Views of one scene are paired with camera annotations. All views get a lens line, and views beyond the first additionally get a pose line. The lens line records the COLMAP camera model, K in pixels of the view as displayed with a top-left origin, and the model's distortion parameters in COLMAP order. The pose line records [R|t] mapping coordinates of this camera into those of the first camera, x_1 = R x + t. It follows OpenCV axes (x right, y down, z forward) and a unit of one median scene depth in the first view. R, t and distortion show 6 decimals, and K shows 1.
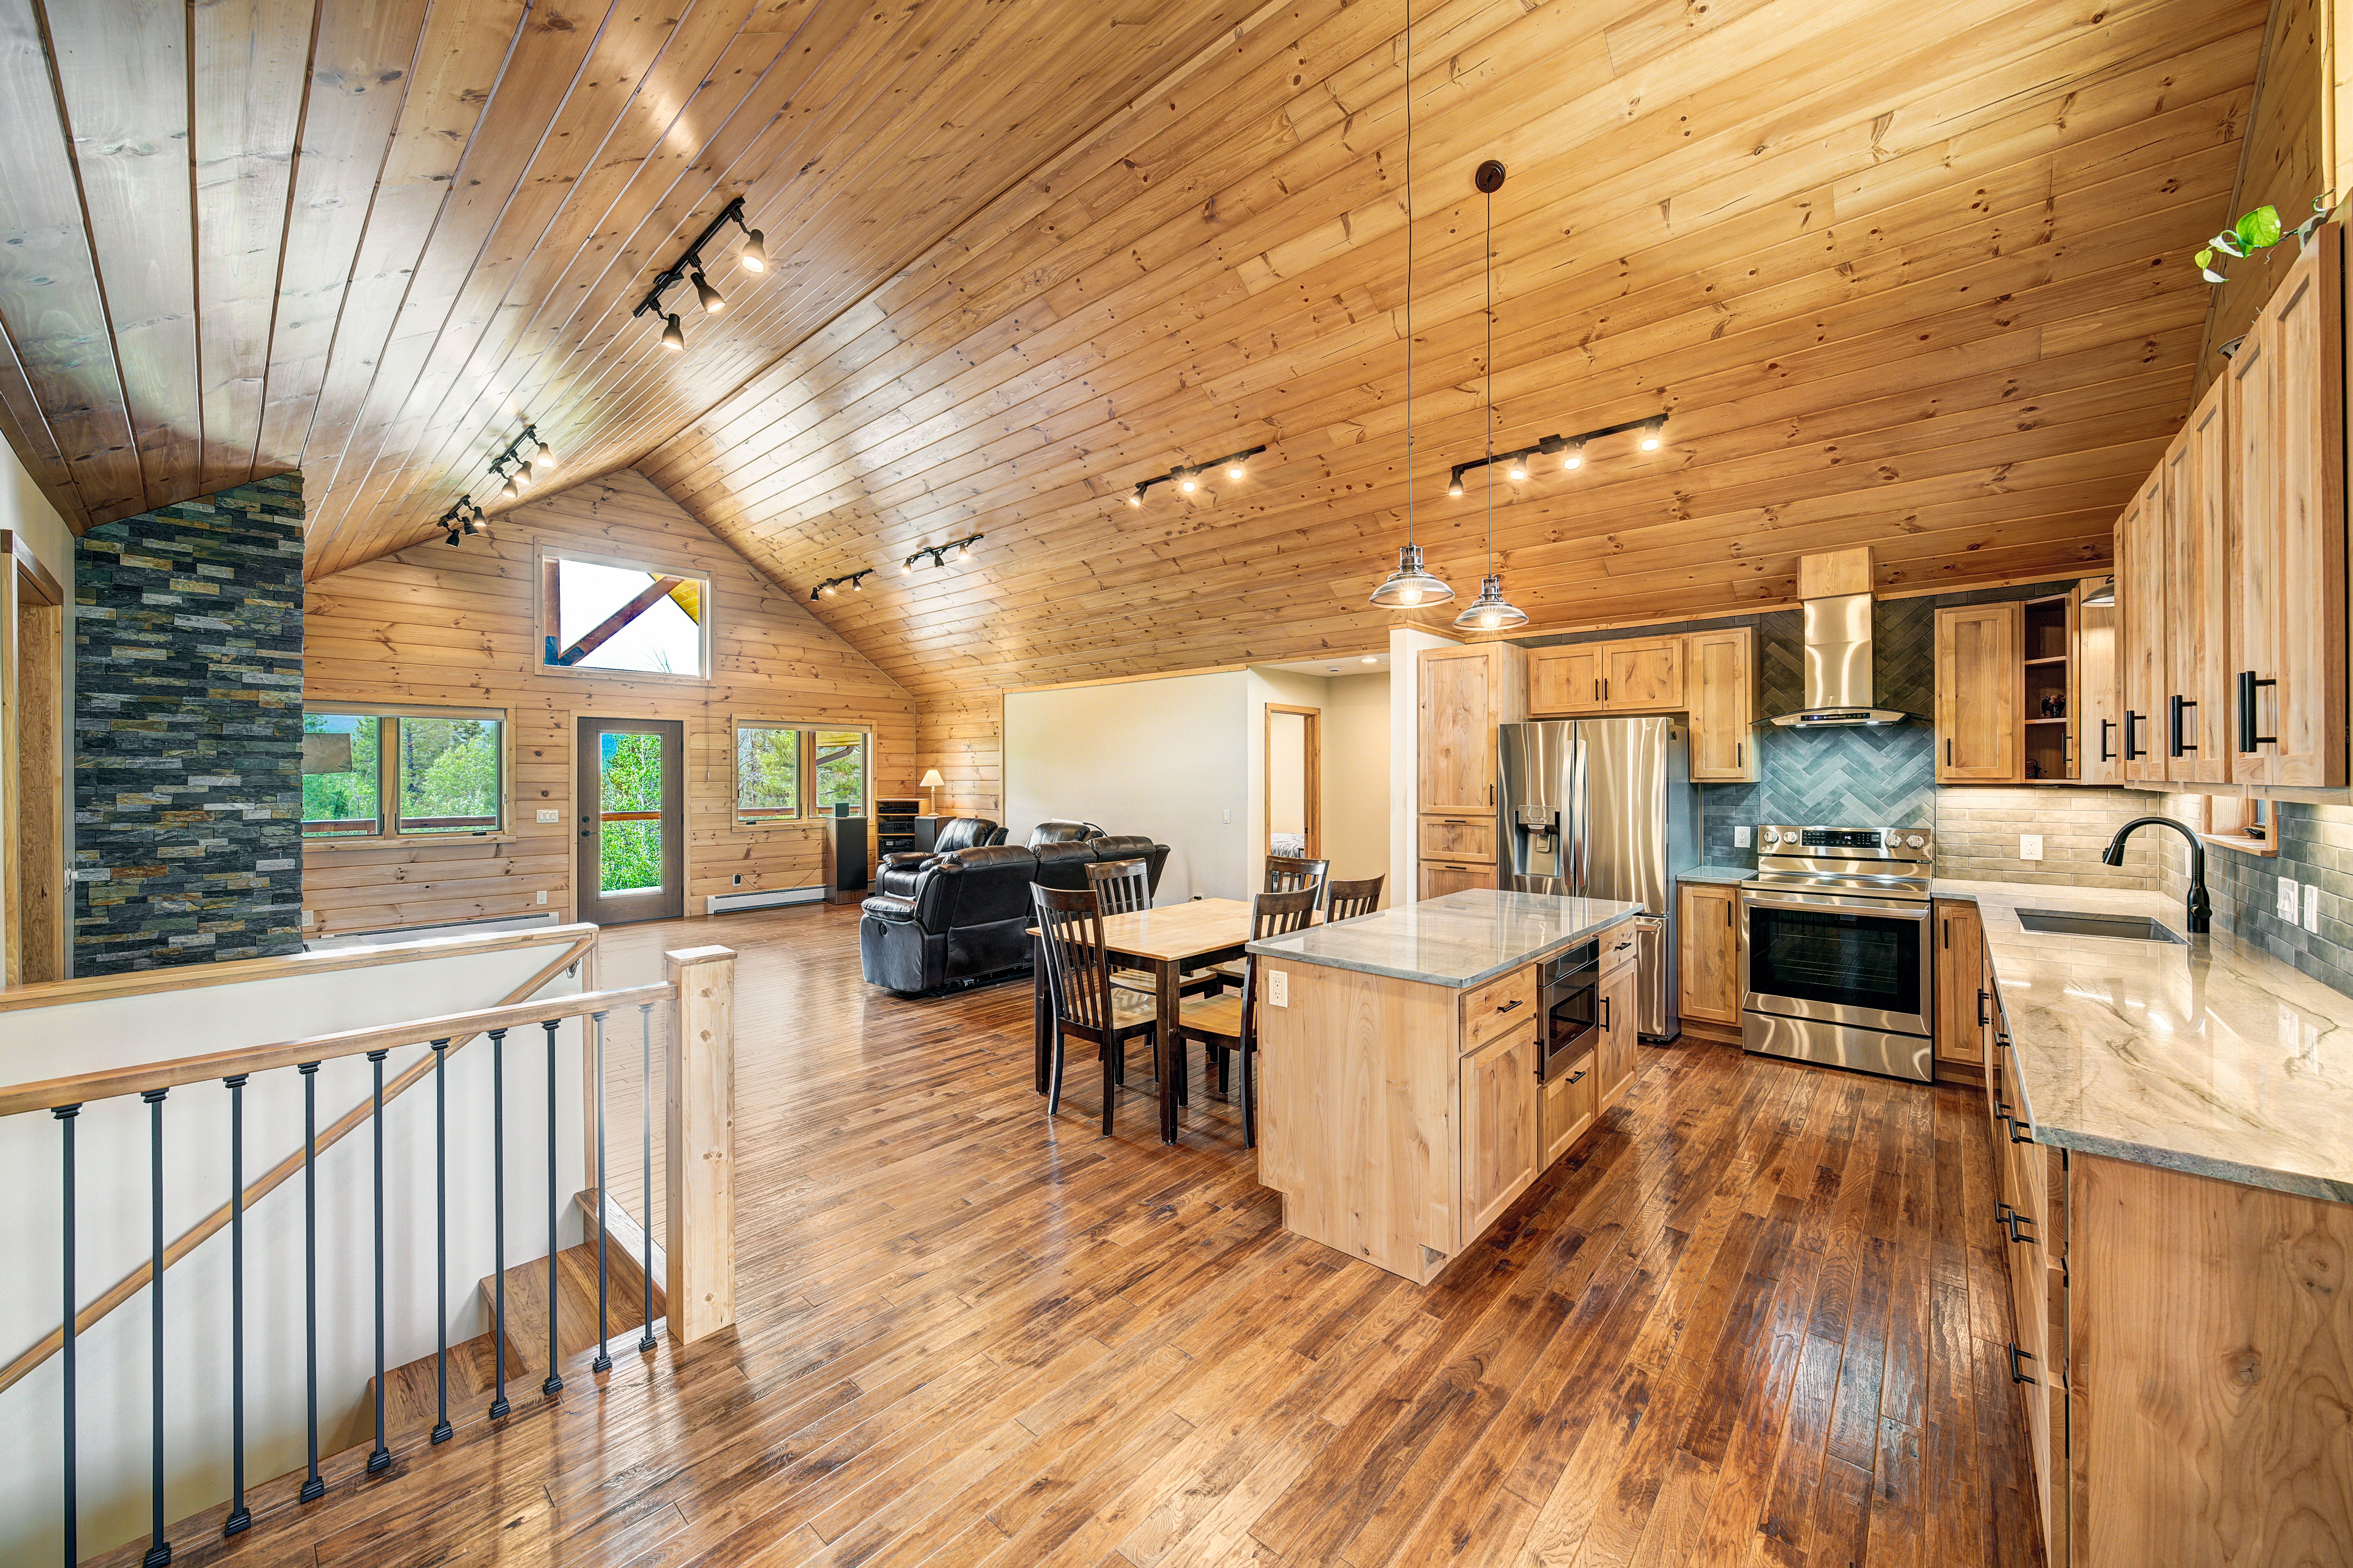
lens RADIAL K [[850.7, 0, 1185.6], [0, 850.7, 774.6], [0, 0, 1]] dist [-0.006199, 0.001748]
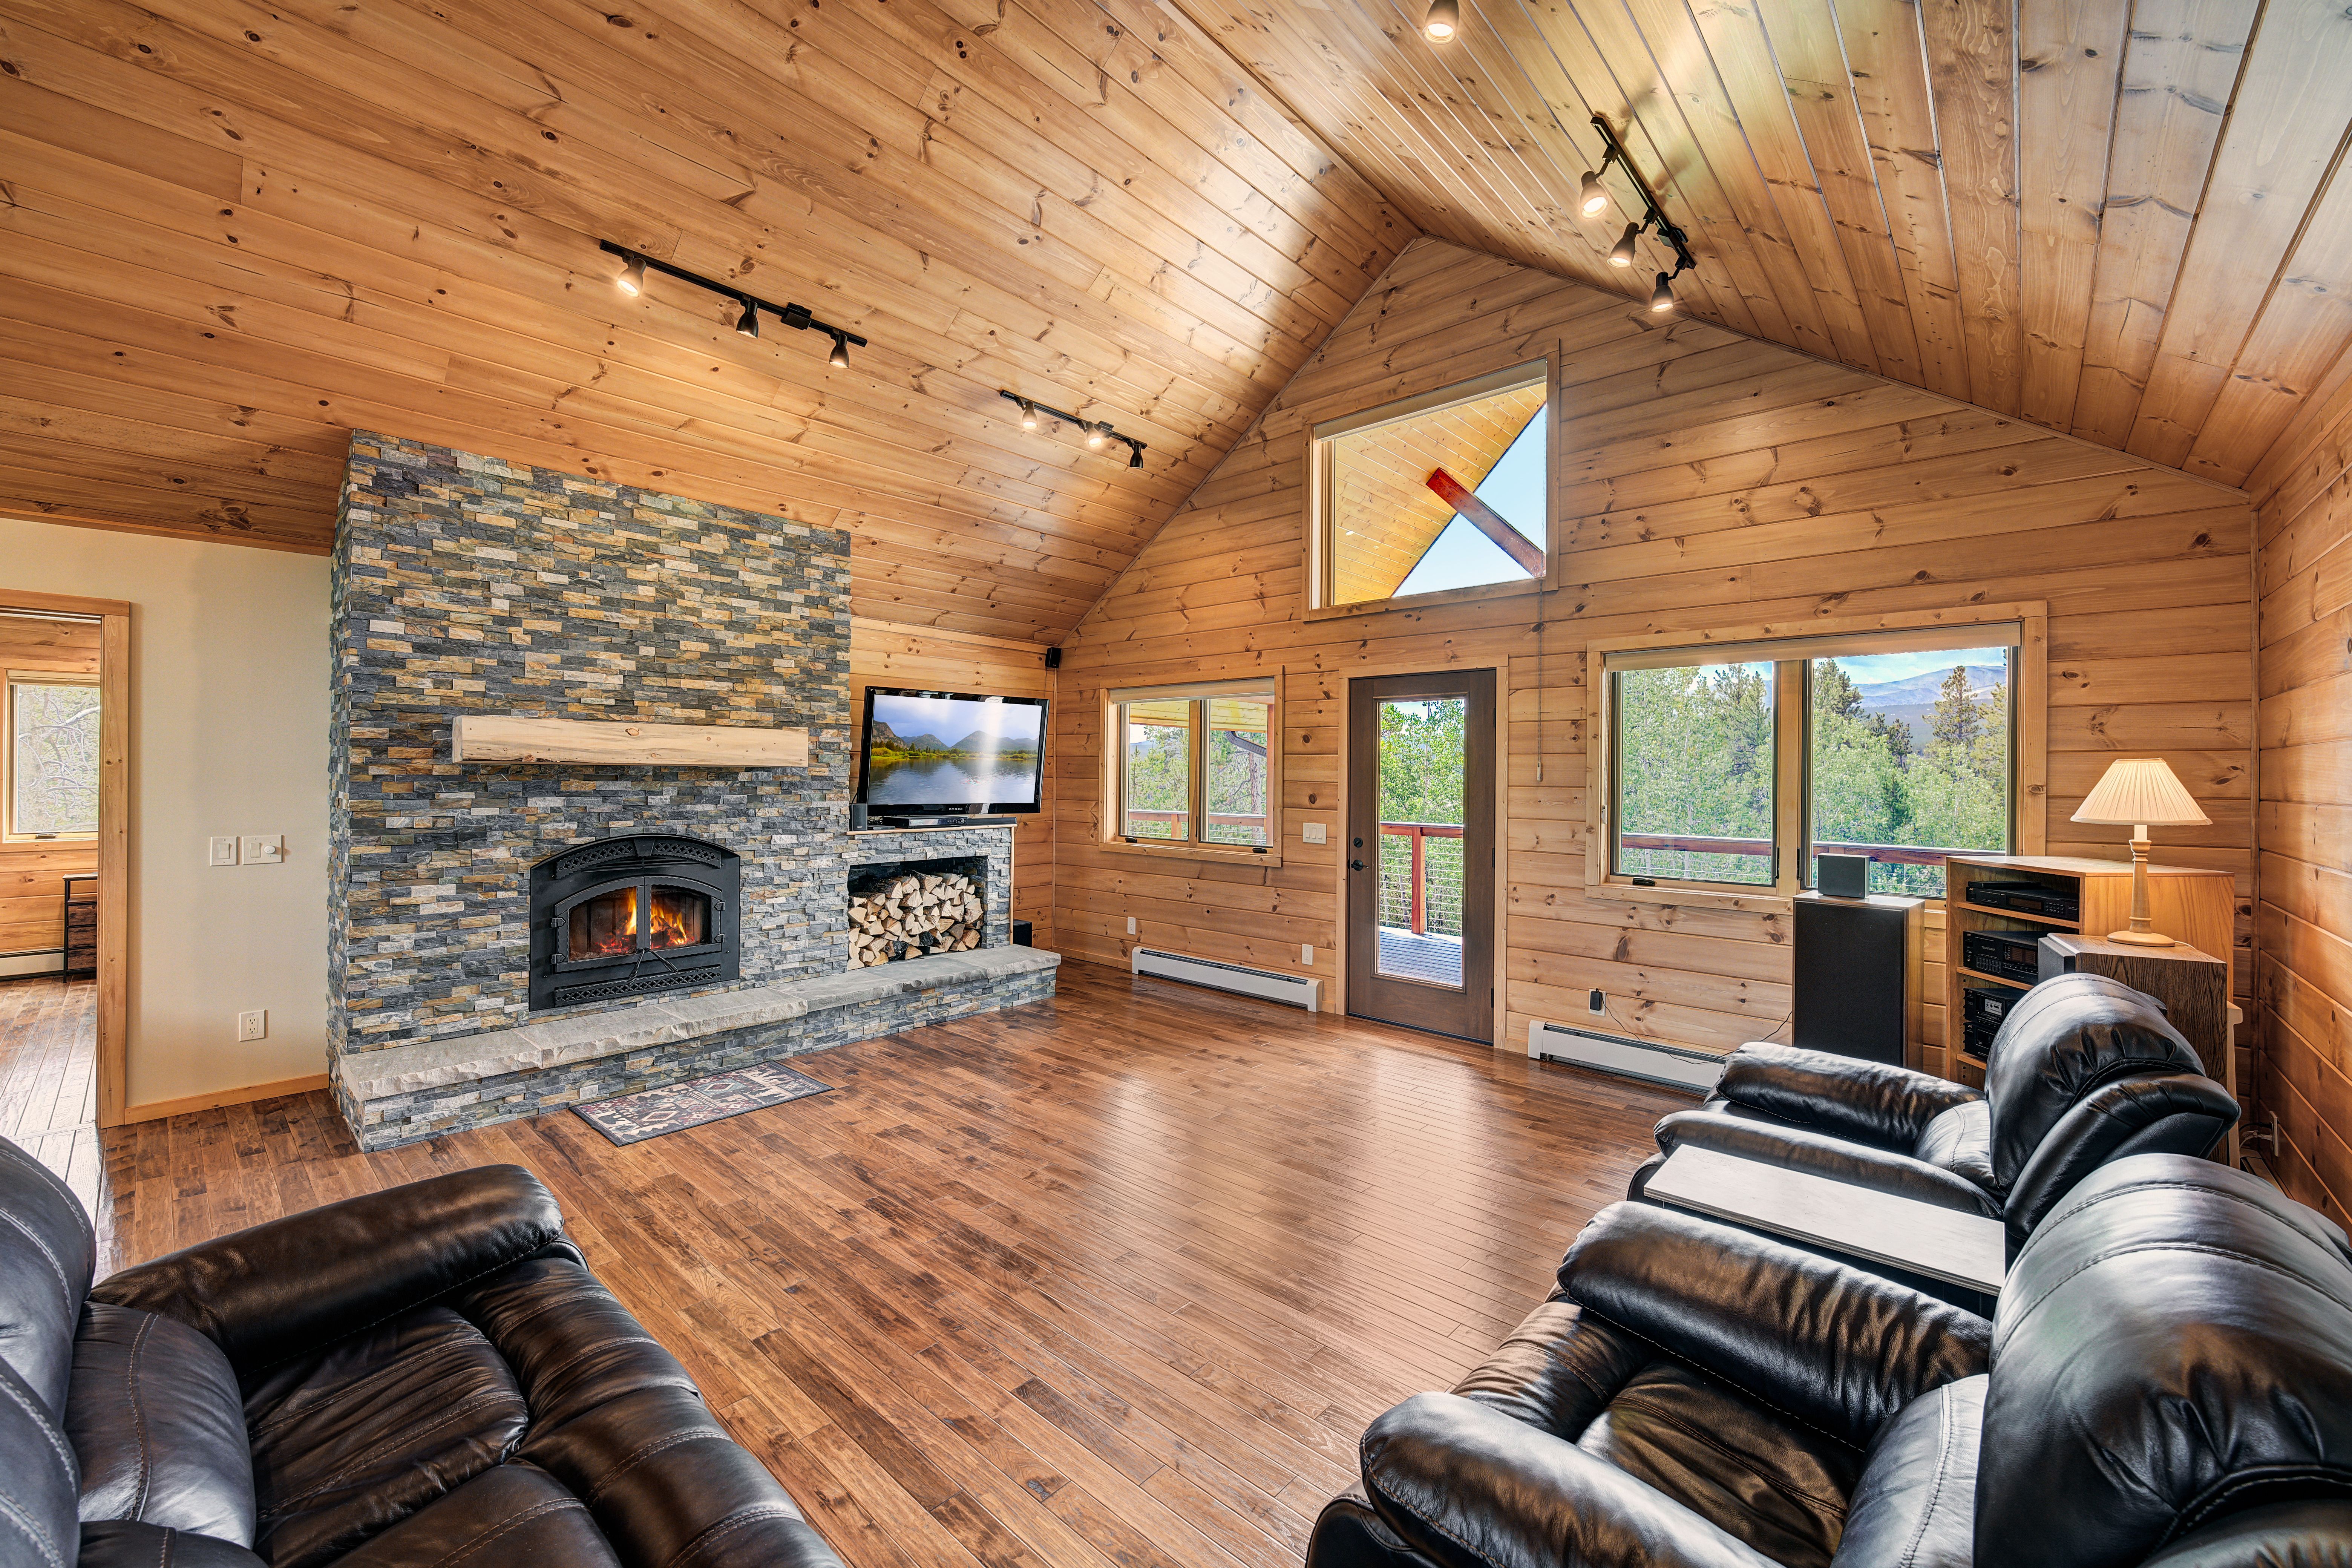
lens RADIAL K [[945.1, 0, 1188.8], [0, 945.1, 767.8], [0, 0, 1]] dist [0.006409, 0.000165]
pose [[-0.007247, -0.000119, -0.999974, -0.030063], [-0.008738, 0.999962, -0.000055, -0.001254], [0.999936, 0.008737, -0.007248, 1.432534]]
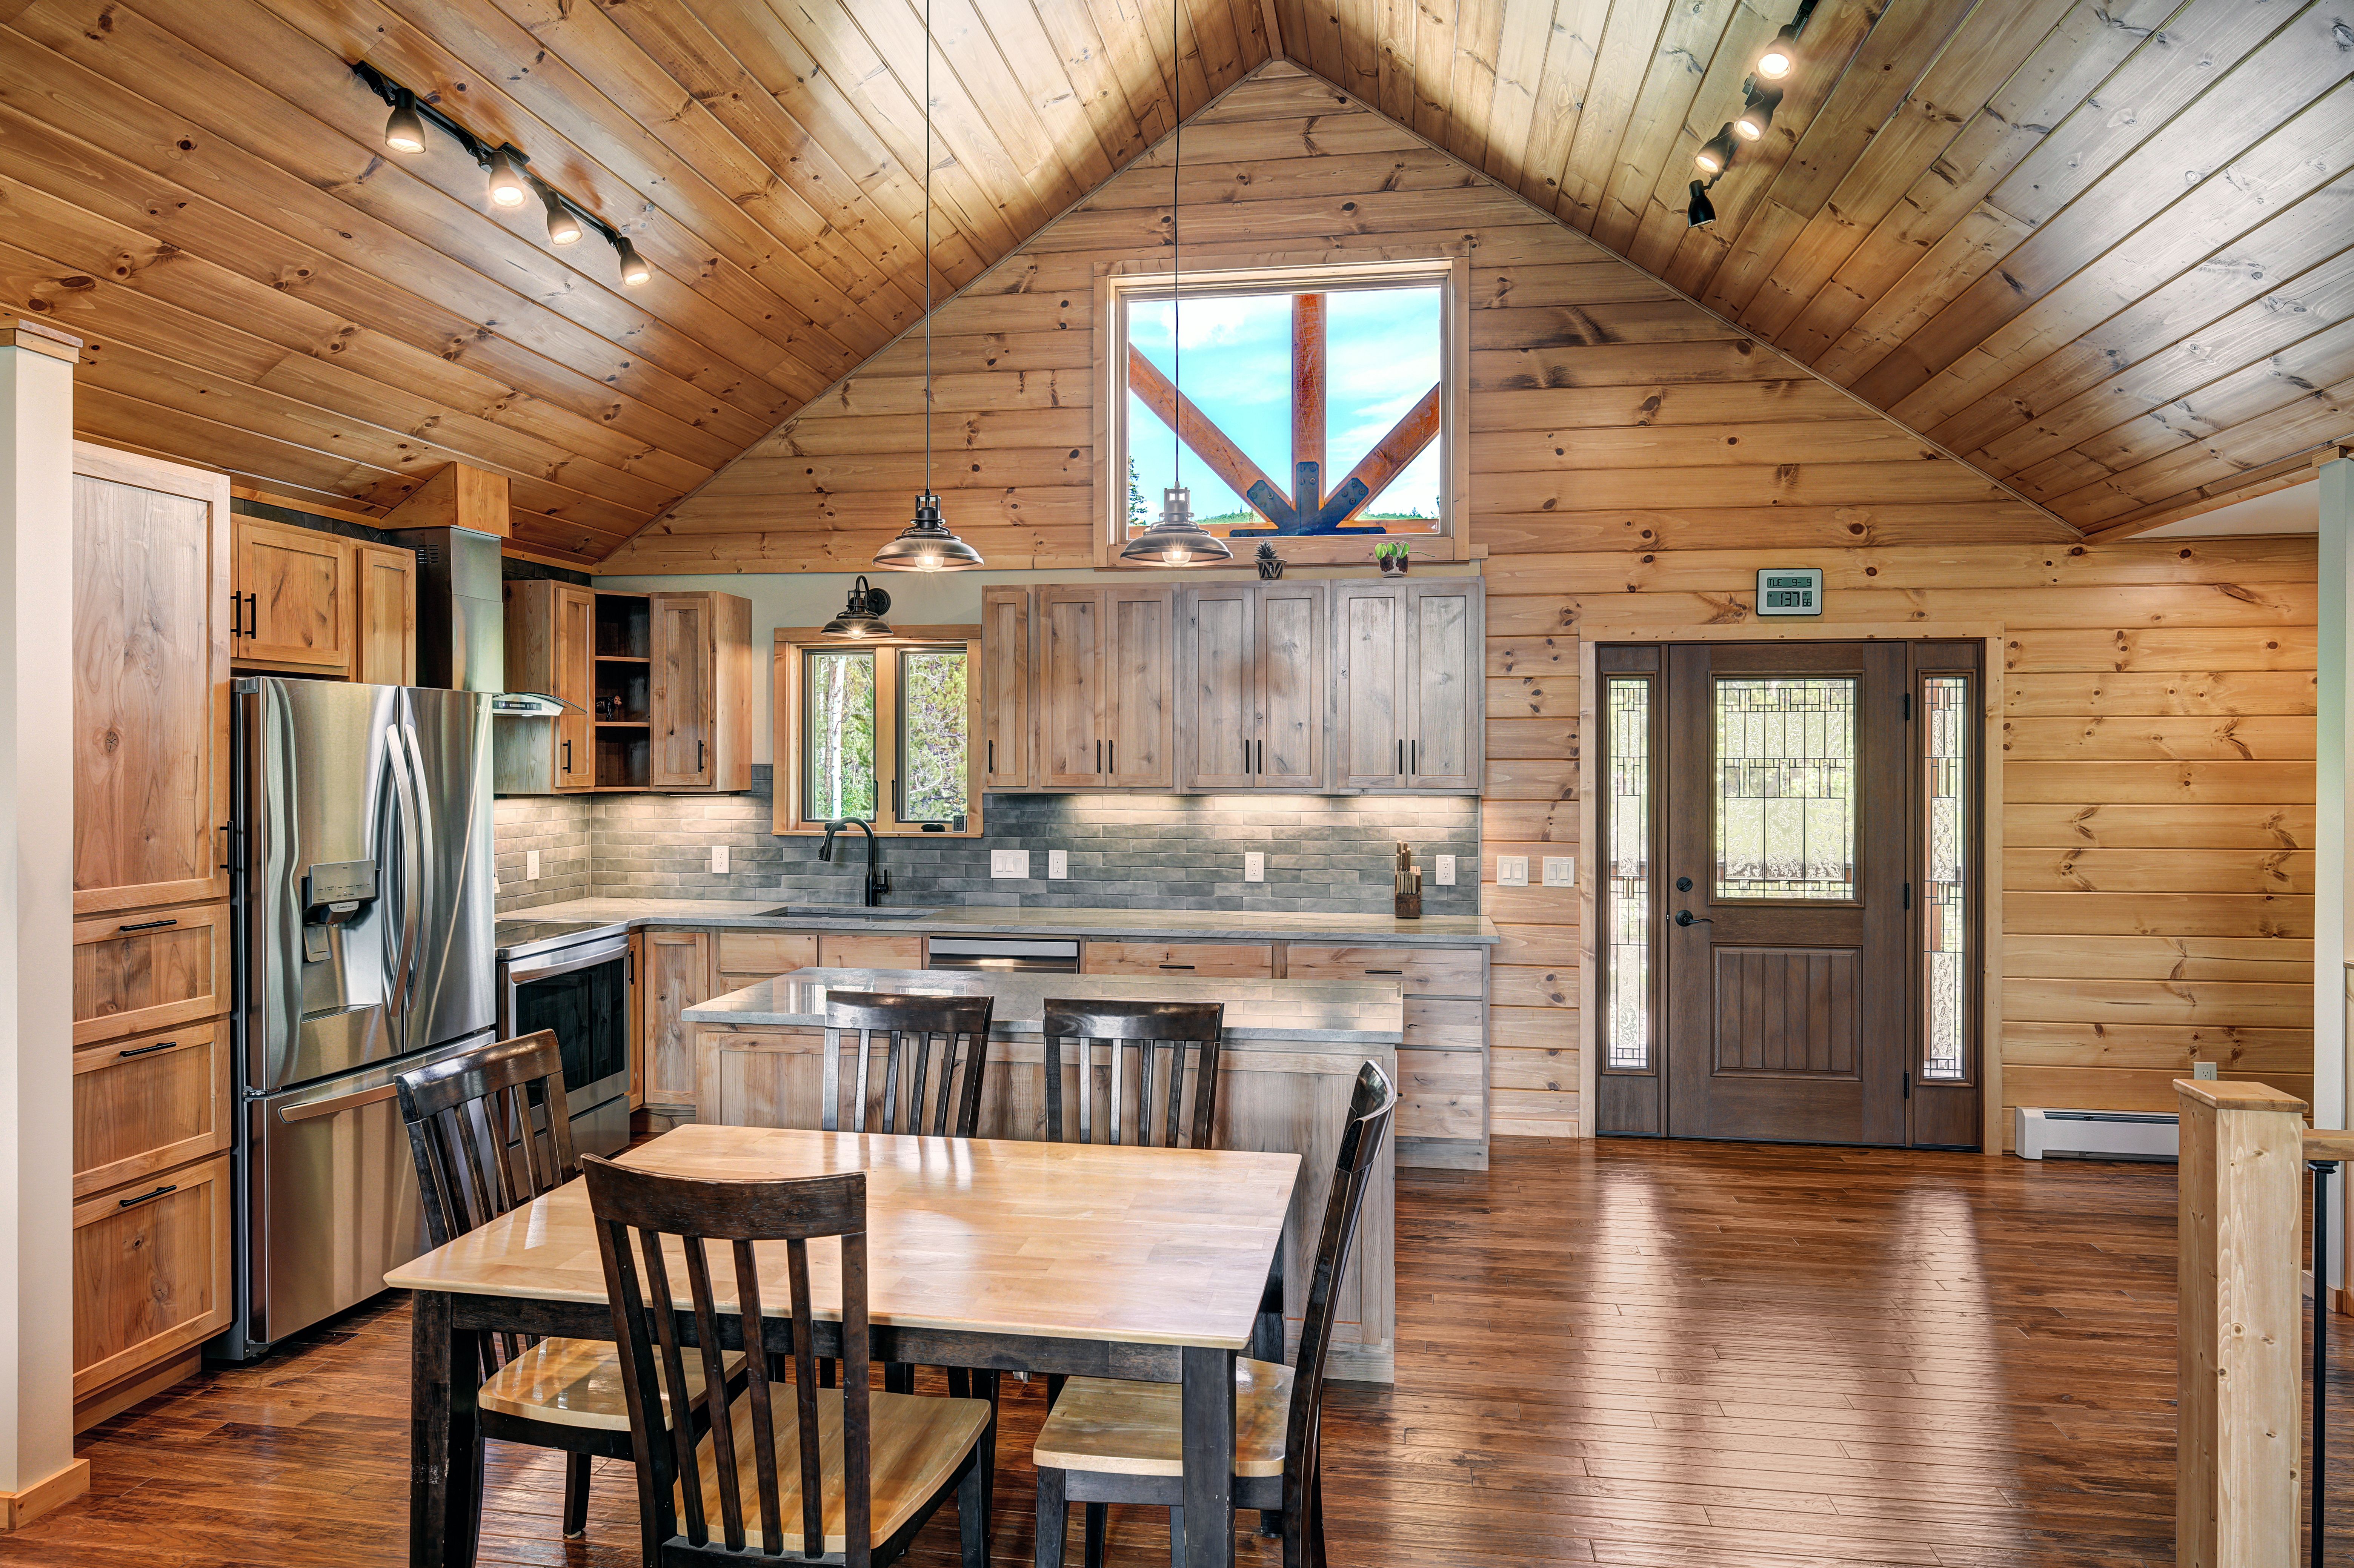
lens RADIAL K [[1401.8, 0, 1174.5], [0, 1401.8, 763.1], [0, 0, 1]] dist [-0.007370, -0.001748]
pose [[-0.531902, -0.002650, 0.846802, -0.471493], [0.000695, 0.999993, 0.003566, -0.019734], [-0.846806, 0.002485, -0.531897, 1.011713]]
